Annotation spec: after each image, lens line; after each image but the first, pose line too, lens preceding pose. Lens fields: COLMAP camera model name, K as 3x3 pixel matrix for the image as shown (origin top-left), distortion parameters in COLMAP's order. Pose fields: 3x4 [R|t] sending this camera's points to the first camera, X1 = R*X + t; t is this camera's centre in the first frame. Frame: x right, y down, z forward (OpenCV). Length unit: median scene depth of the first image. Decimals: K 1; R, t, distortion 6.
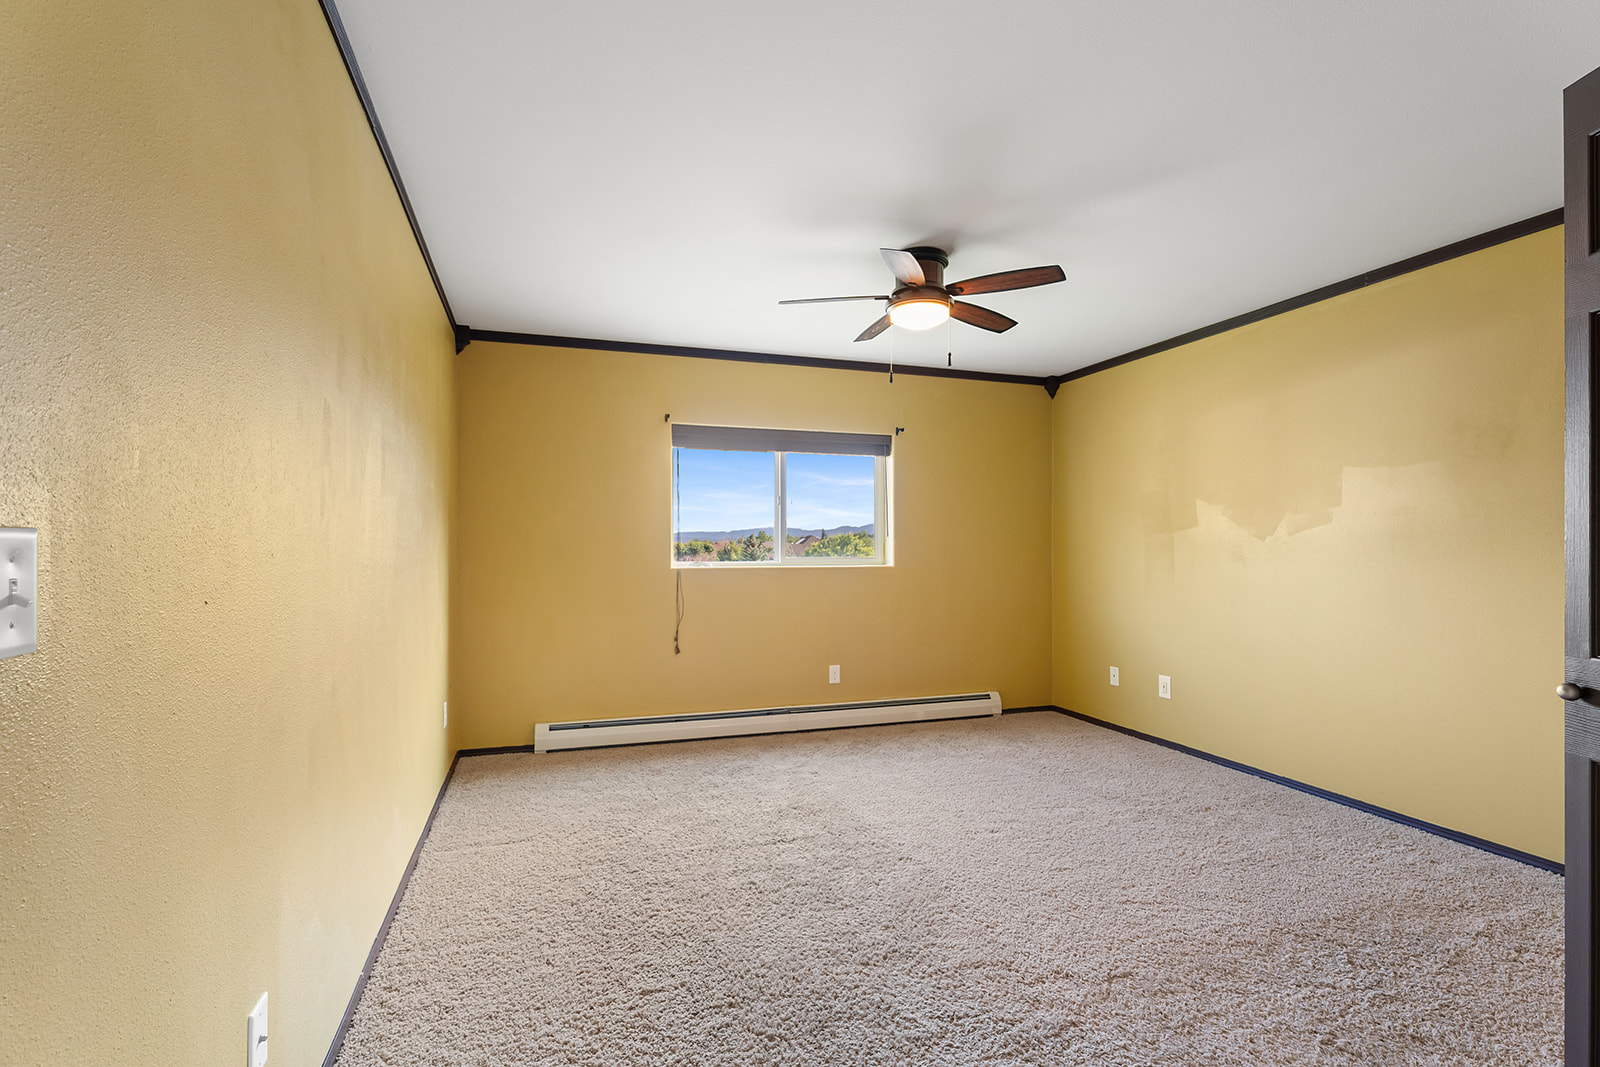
lens RADIAL K [[727.7, 0, 789.6], [0, 727.7, 550.2], [0, 0, 1]] dist [0.000643, 0.000170]
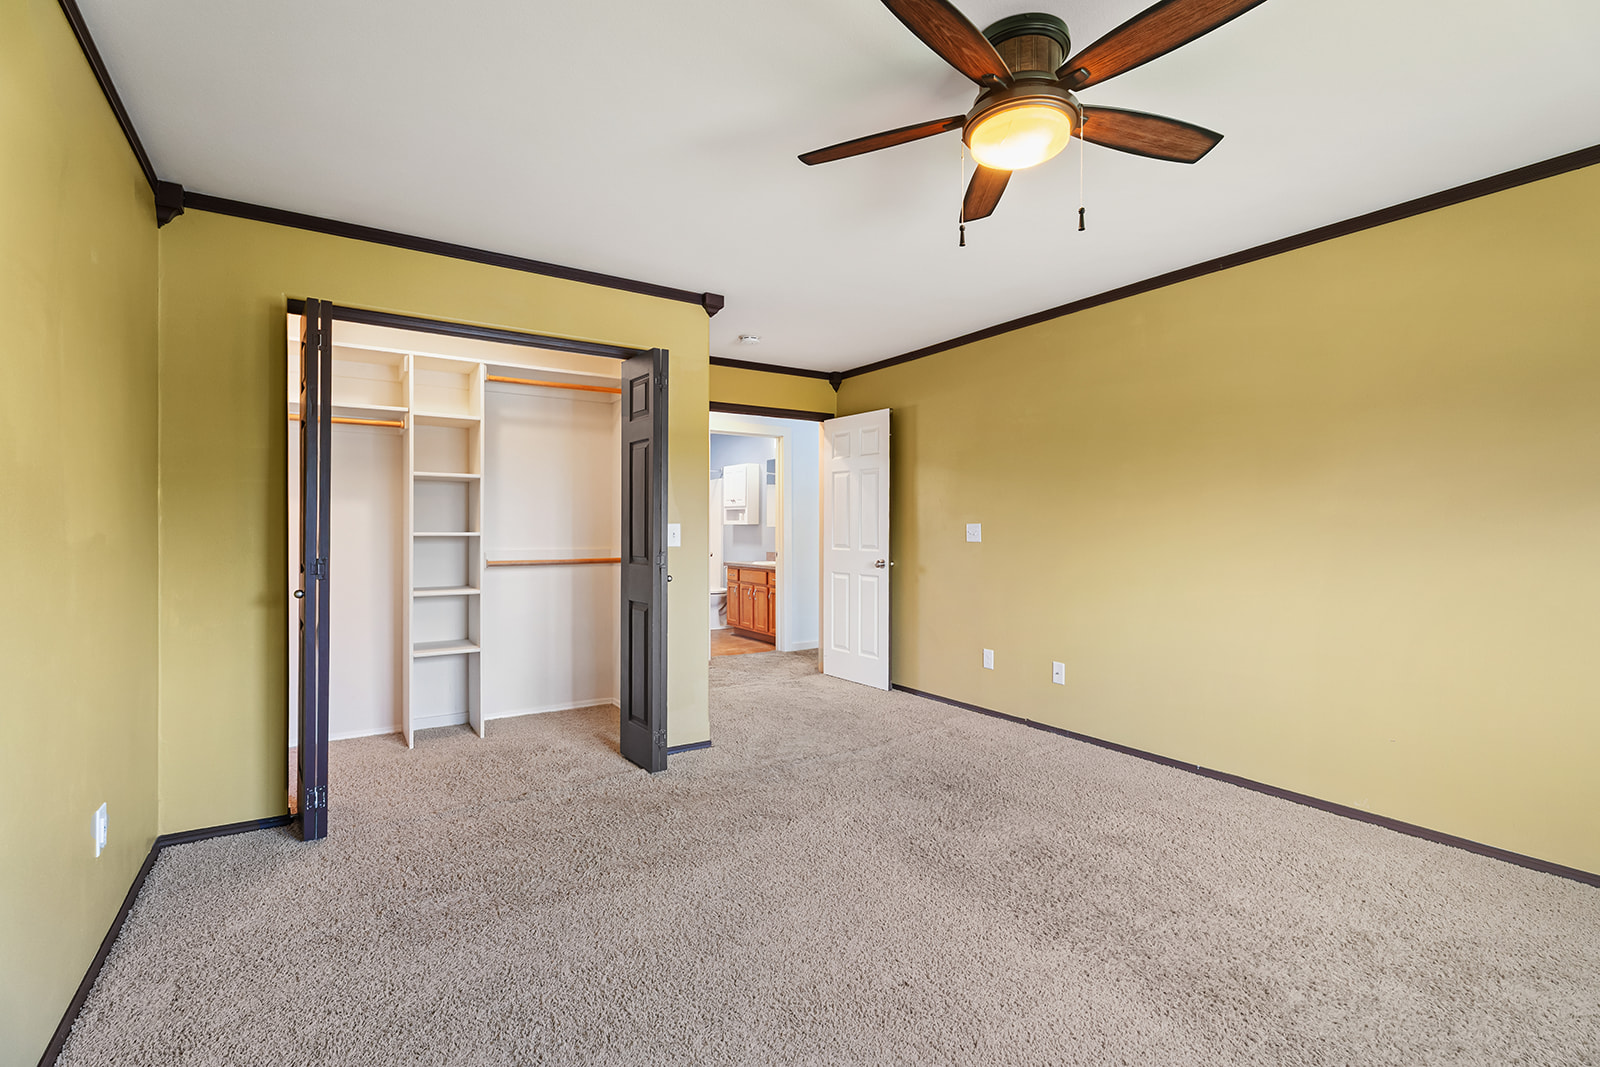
lens RADIAL K [[720.2, 0, 789.1], [0, 720.2, 518.7], [0, 0, 1]] dist [0.001394, 0.000530]
pose [[0.965979, -0.001426, 0.258618, -0.086942], [0.005151, 0.999893, -0.013725, -0.000853], [-0.258571, 0.014590, 0.965882, 0.251553]]
